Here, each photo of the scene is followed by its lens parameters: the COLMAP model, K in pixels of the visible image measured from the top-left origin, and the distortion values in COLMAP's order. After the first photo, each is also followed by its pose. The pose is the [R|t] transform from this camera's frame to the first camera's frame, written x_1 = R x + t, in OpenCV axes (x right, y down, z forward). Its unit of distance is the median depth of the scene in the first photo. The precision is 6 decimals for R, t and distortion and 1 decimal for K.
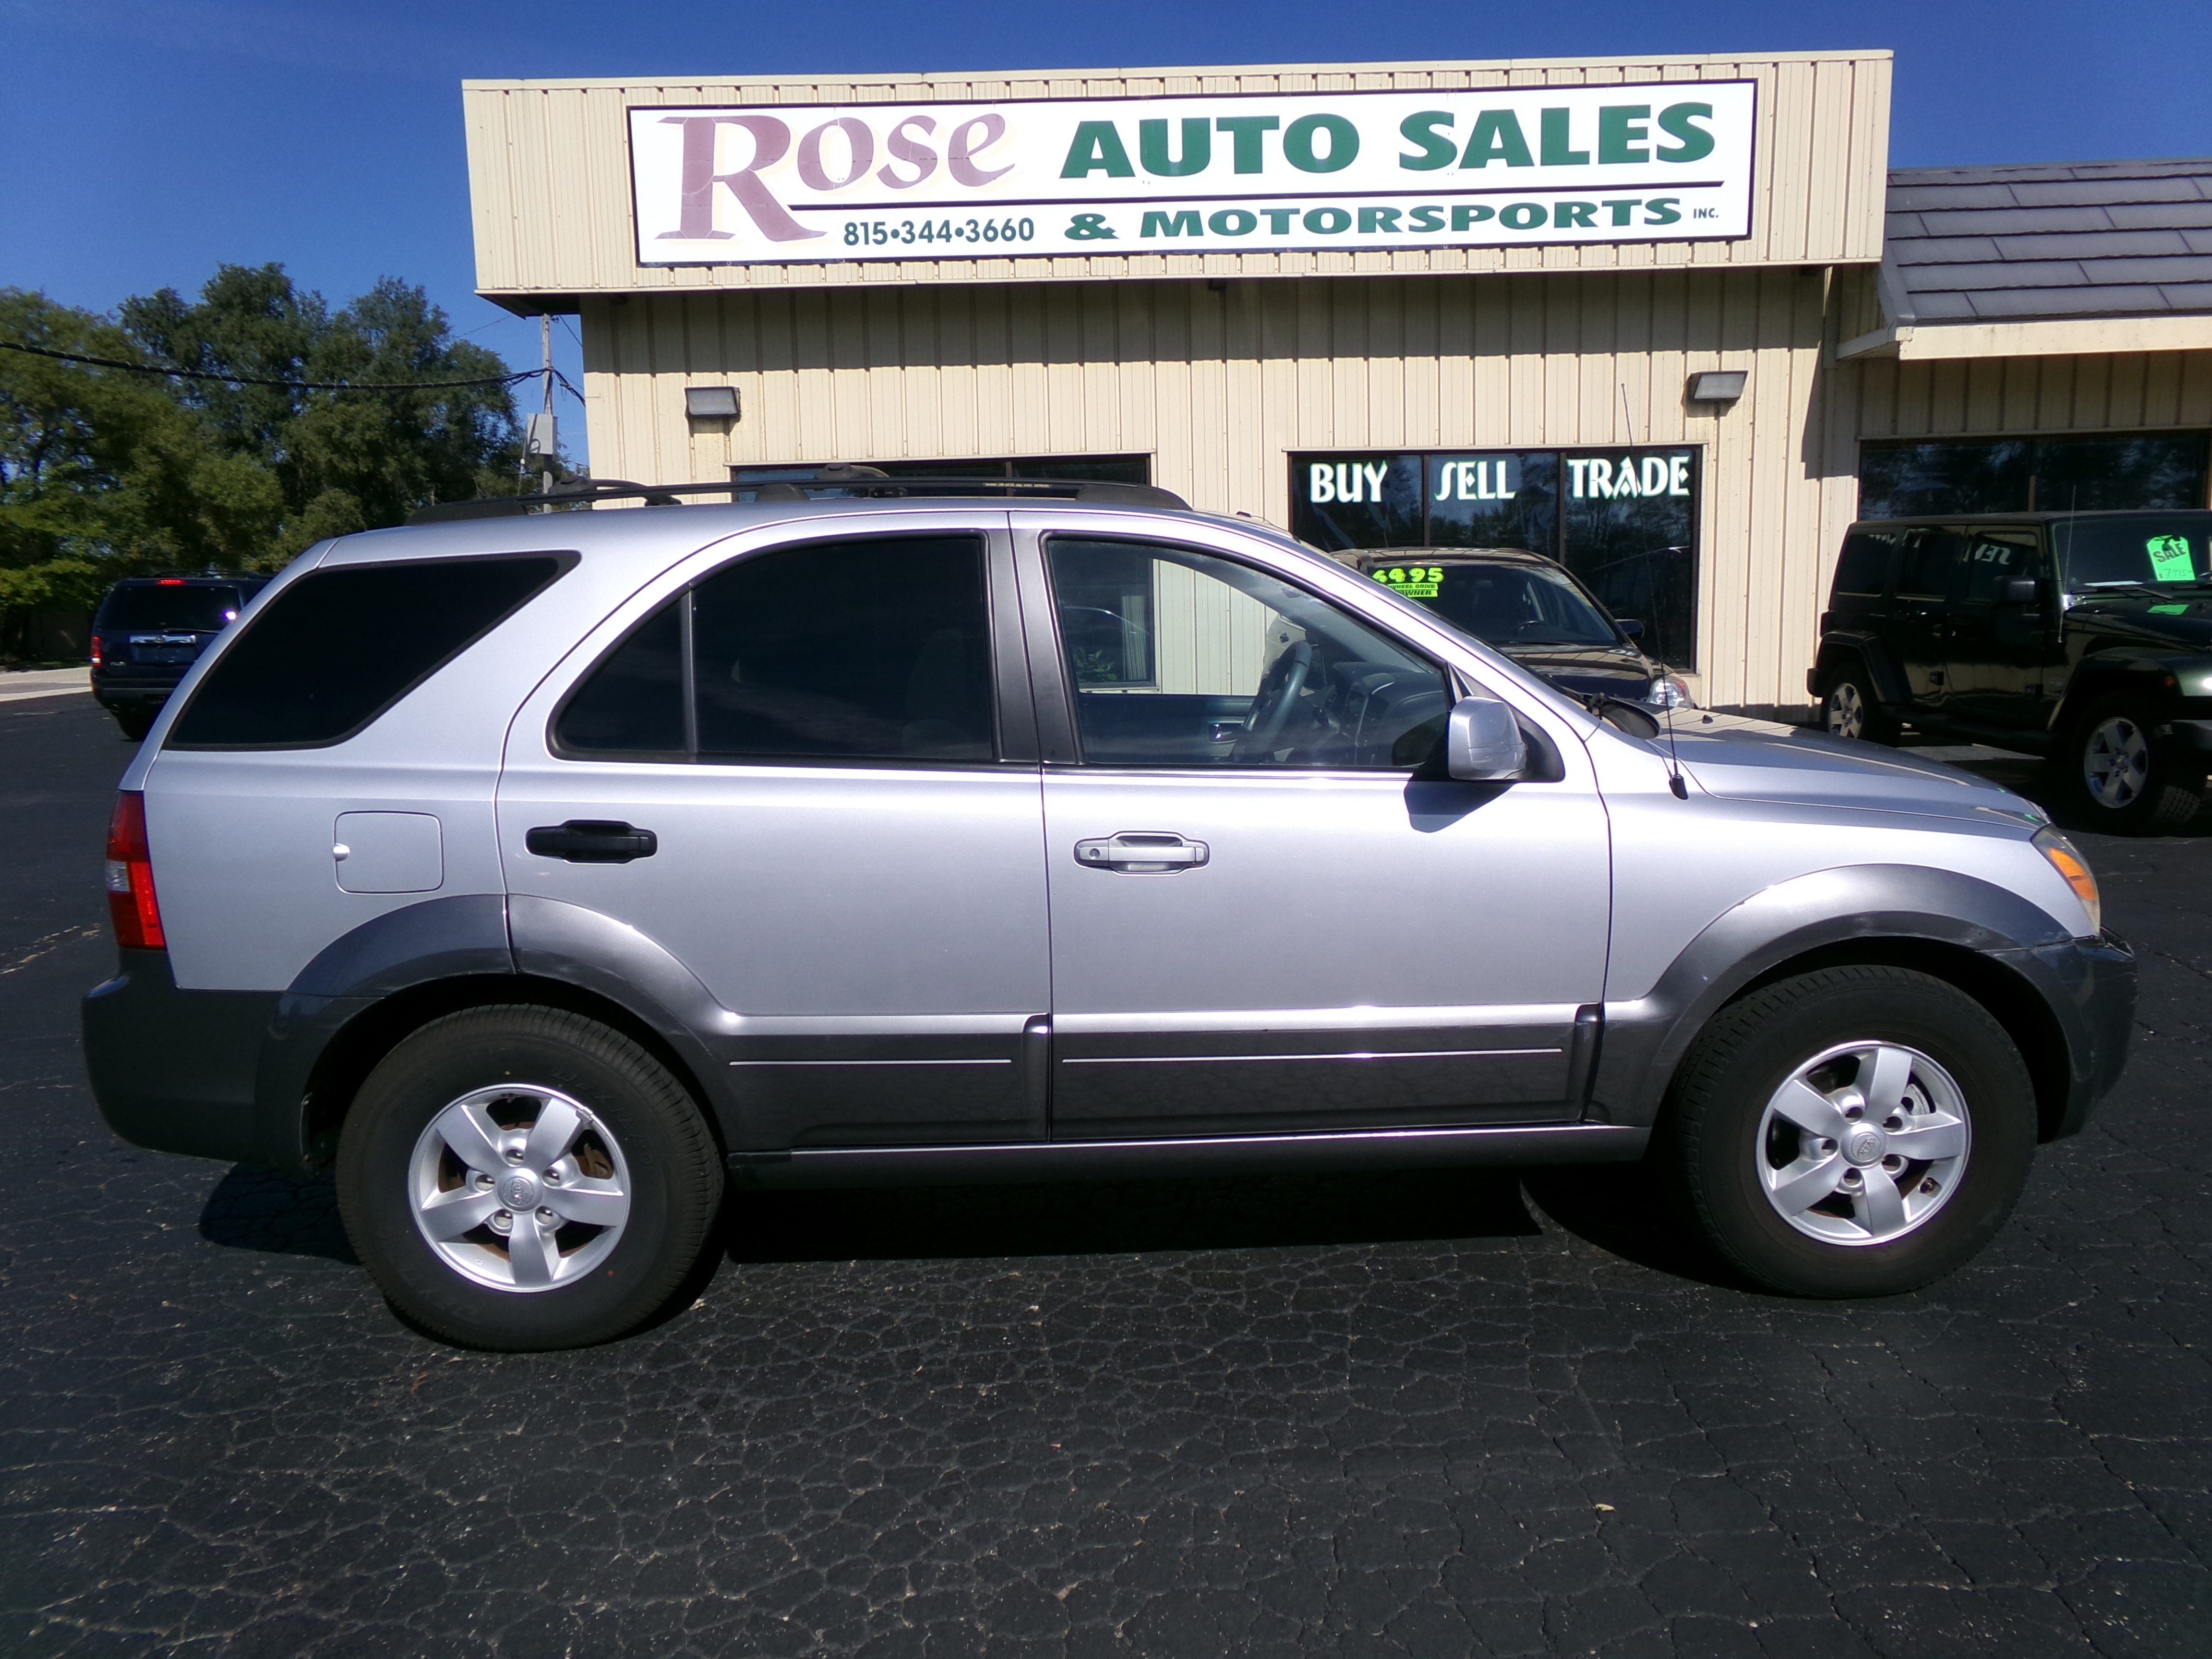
lens RADIAL K [[1562.8, 0, 1106.0], [0, 1562.8, 829.5], [0, 0, 1]] dist [0.025151, -0.003092]
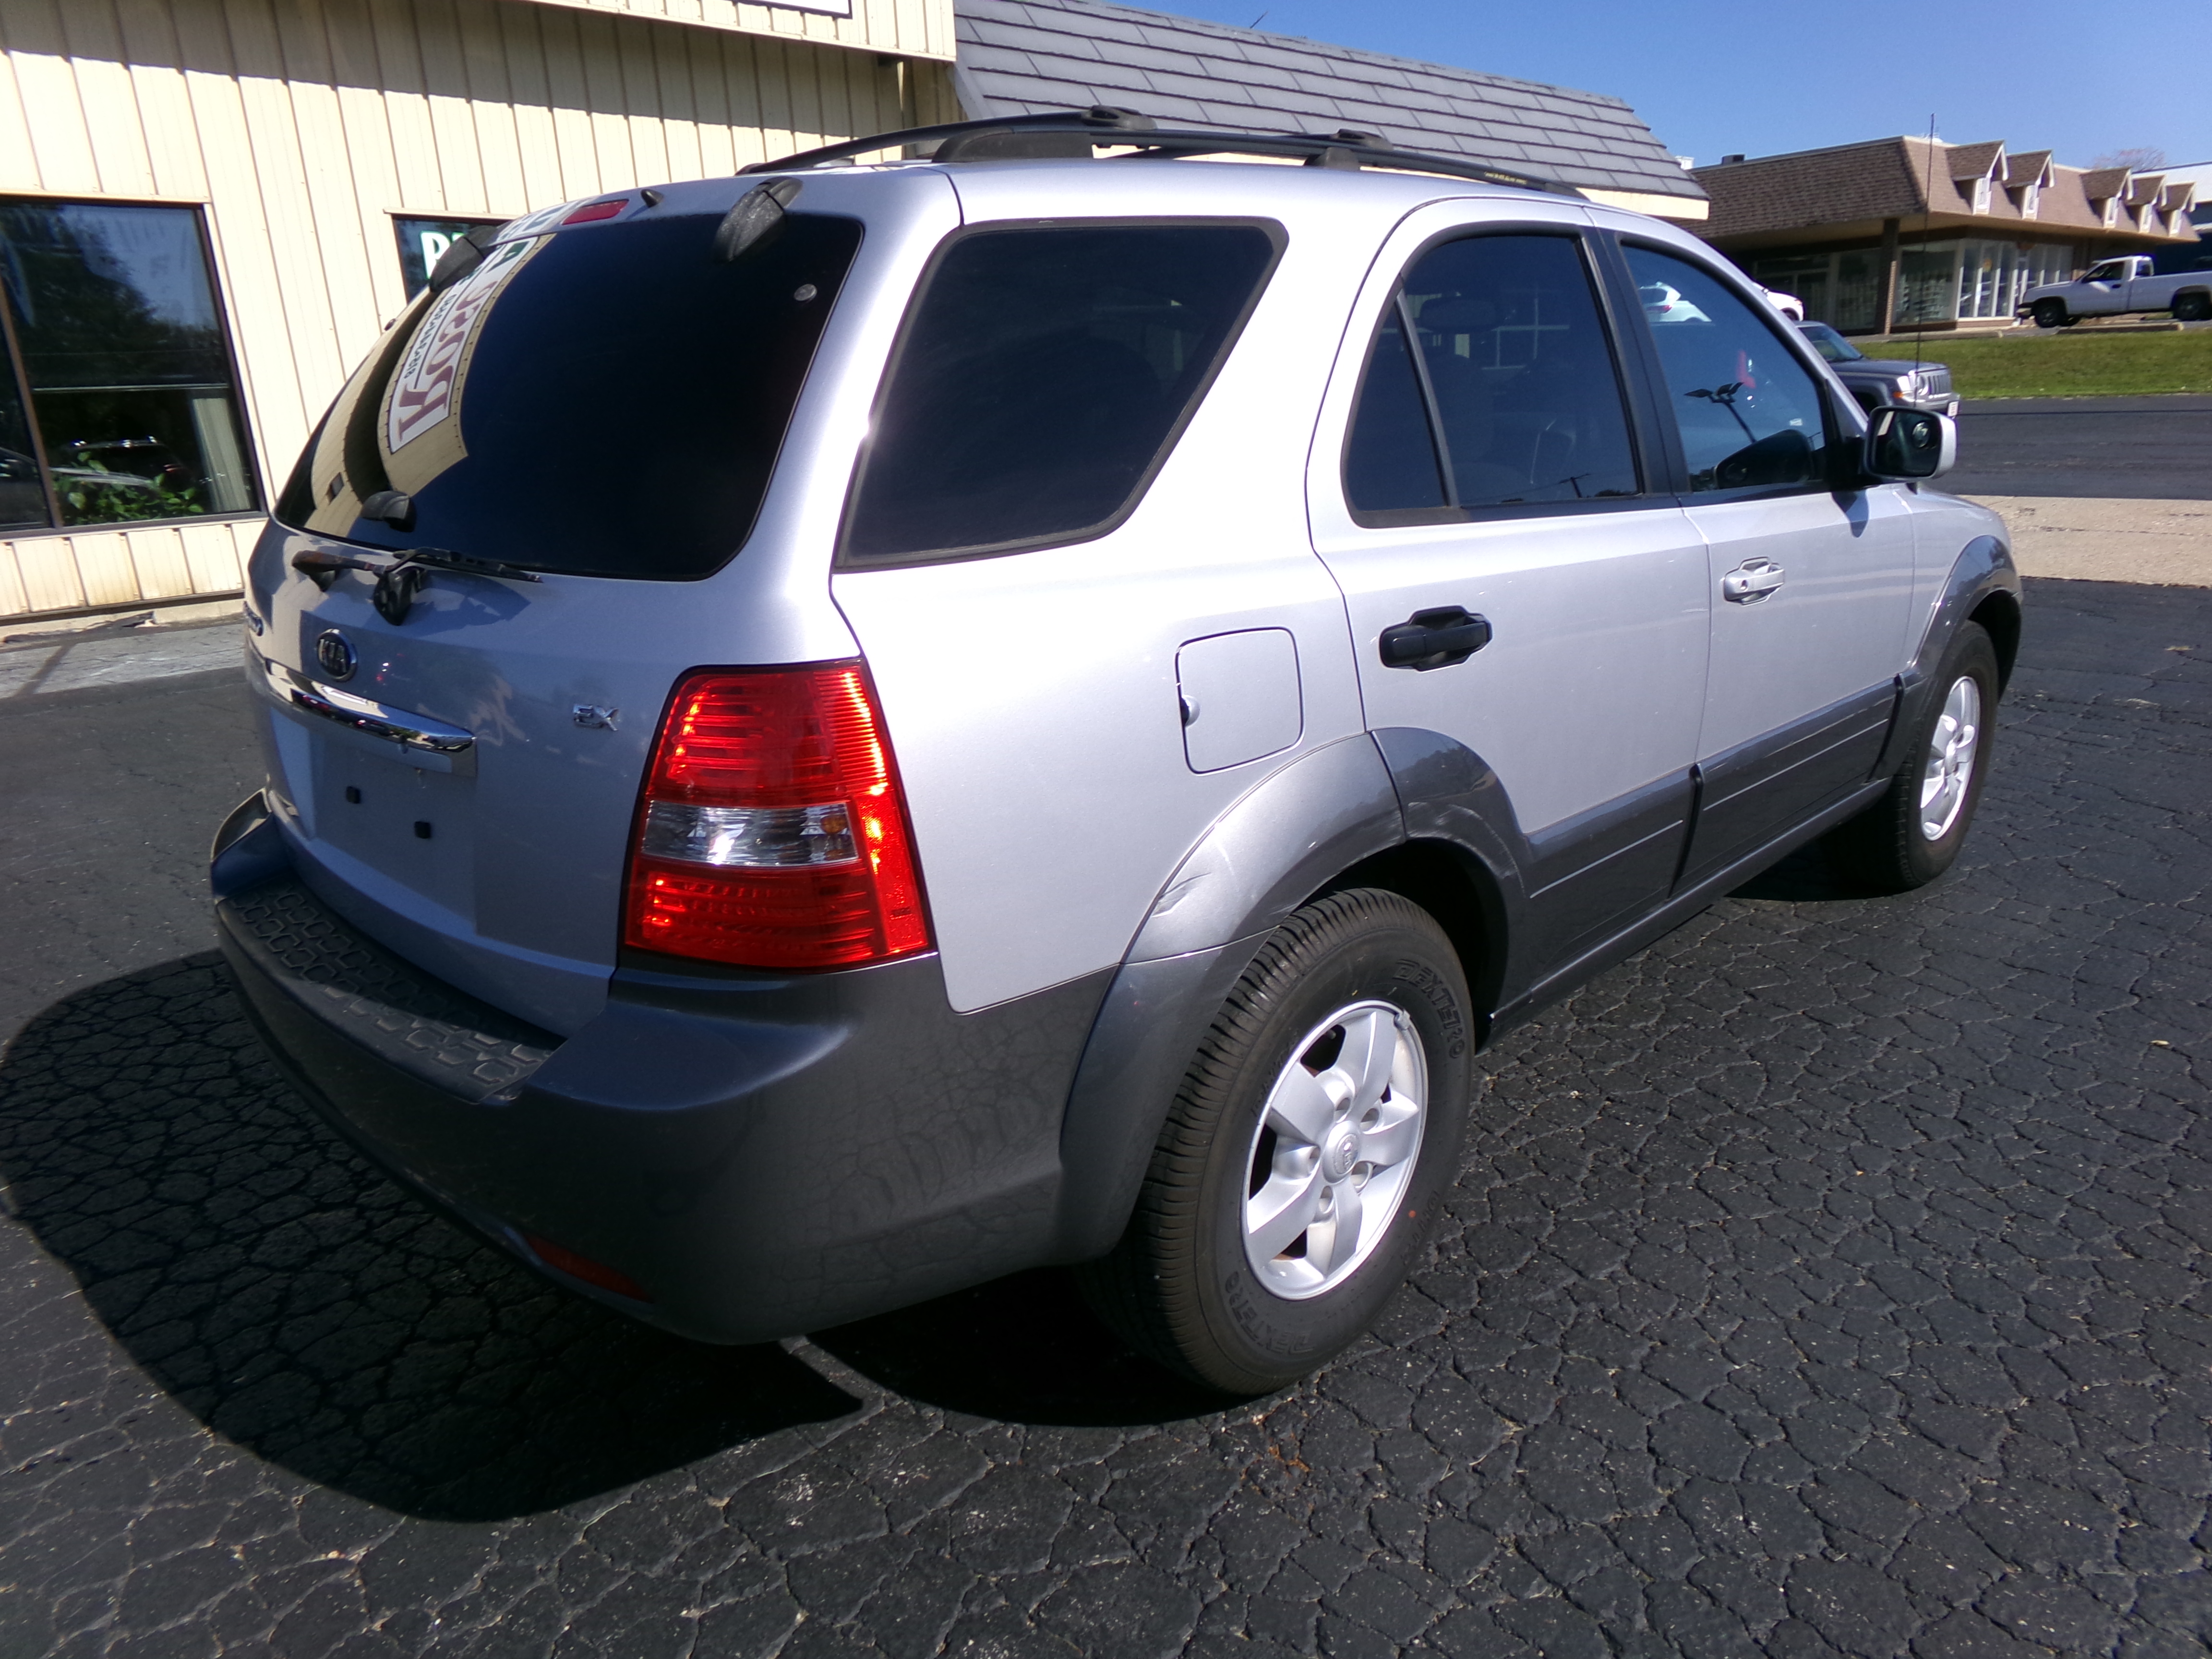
lens RADIAL K [[1550.7, 0, 1106.0], [0, 1550.7, 829.5], [0, 0, 1]] dist [0.033609, -0.000108]
pose [[0.709146, -0.207161, 0.673941, -0.251138], [0.132388, 0.977983, 0.161316, -0.011200], [-0.692522, -0.025175, 0.720958, 0.160004]]
